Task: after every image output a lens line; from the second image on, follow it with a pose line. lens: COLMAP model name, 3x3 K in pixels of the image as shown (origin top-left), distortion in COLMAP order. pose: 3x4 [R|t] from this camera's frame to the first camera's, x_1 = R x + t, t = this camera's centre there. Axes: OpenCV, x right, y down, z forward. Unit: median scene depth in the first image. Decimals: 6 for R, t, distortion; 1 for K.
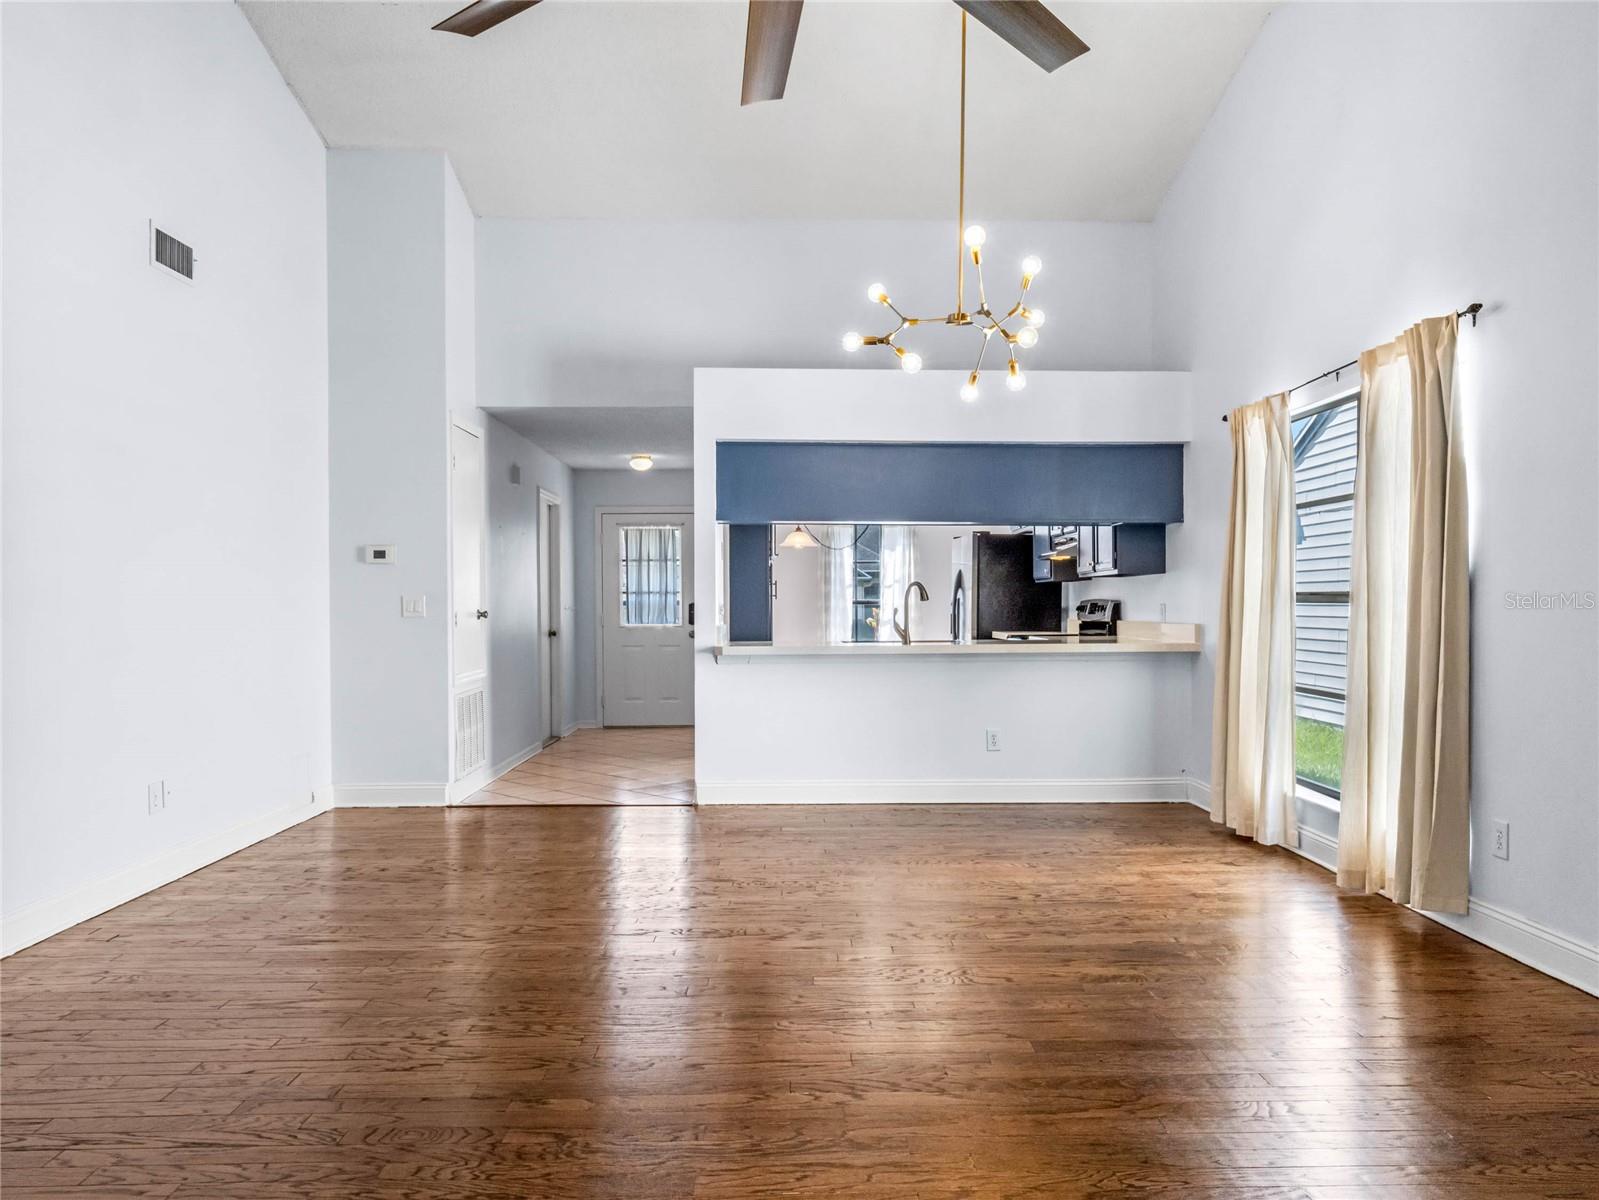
lens RADIAL K [[1102.6, 0, 821.4], [0, 1102.6, 629.0], [0, 0, 1]] dist [0.001927, -0.001207]
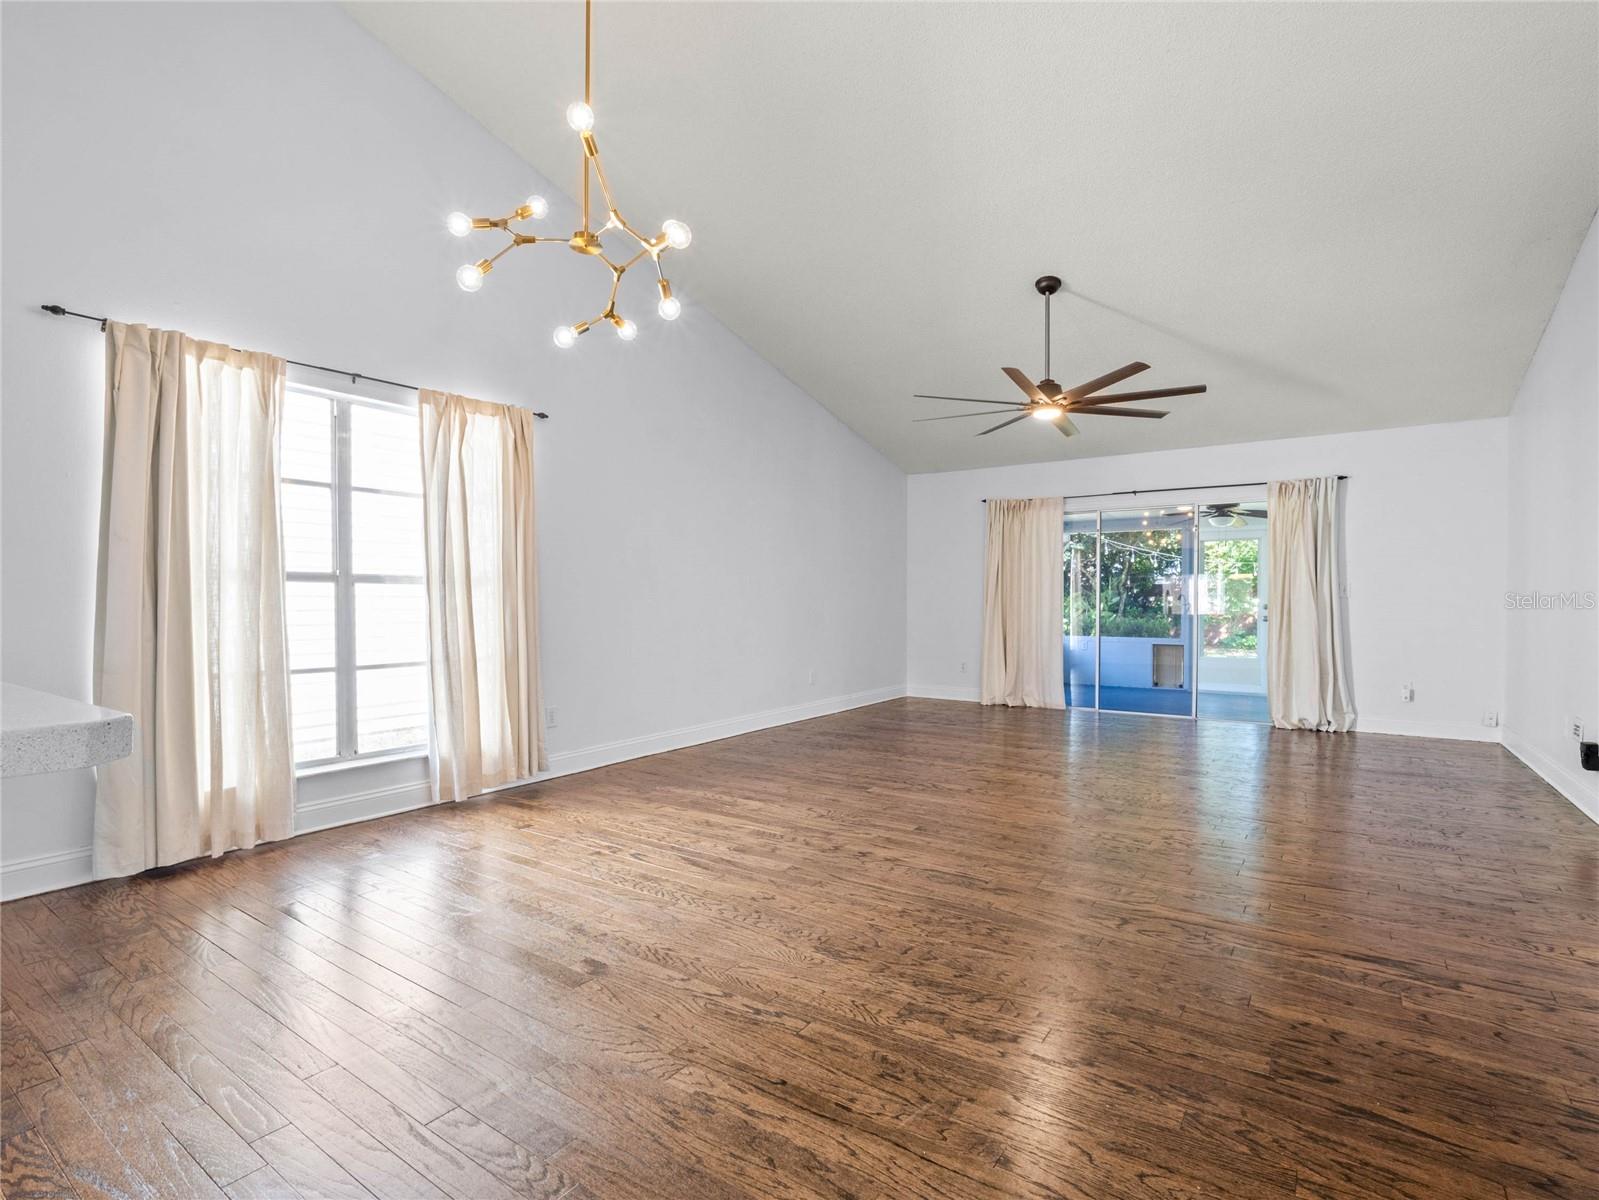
lens RADIAL K [[764.0, 0, 808.2], [0, 764.0, 600.9], [0, 0, 1]] dist [-0.000032, 0.000000]
pose [[-0.798796, 0.002558, 0.601596, -0.261823], [0.018656, 0.999615, 0.020520, -0.008409], [-0.601312, 0.027614, -0.798537, 0.964714]]
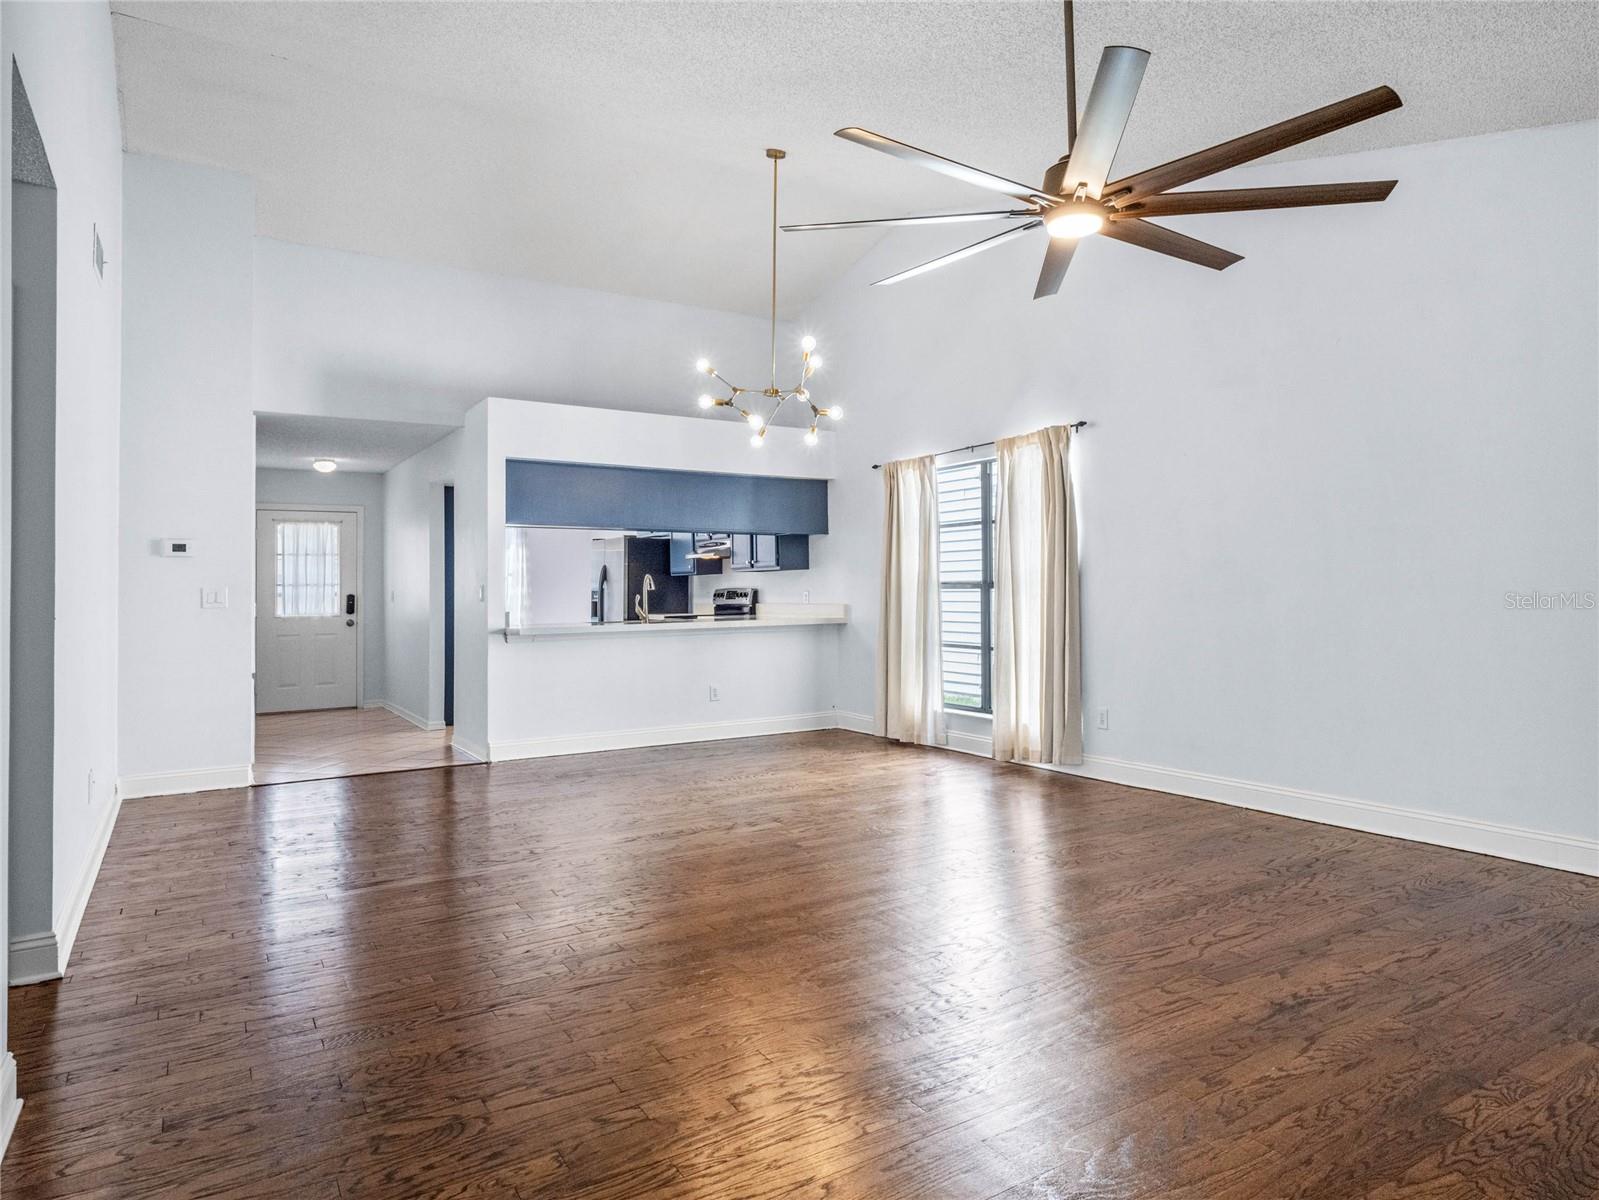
lens RADIAL K [[944.7, 0, 805.0], [0, 944.7, 594.5], [0, 0, 1]] dist [-0.001715, 0.000043]
pose [[0.866042, -0.008717, 0.499895, -0.317117], [0.019890, 0.999657, -0.017026, 0.002598], [-0.499575, 0.024689, 0.865919, -0.055339]]
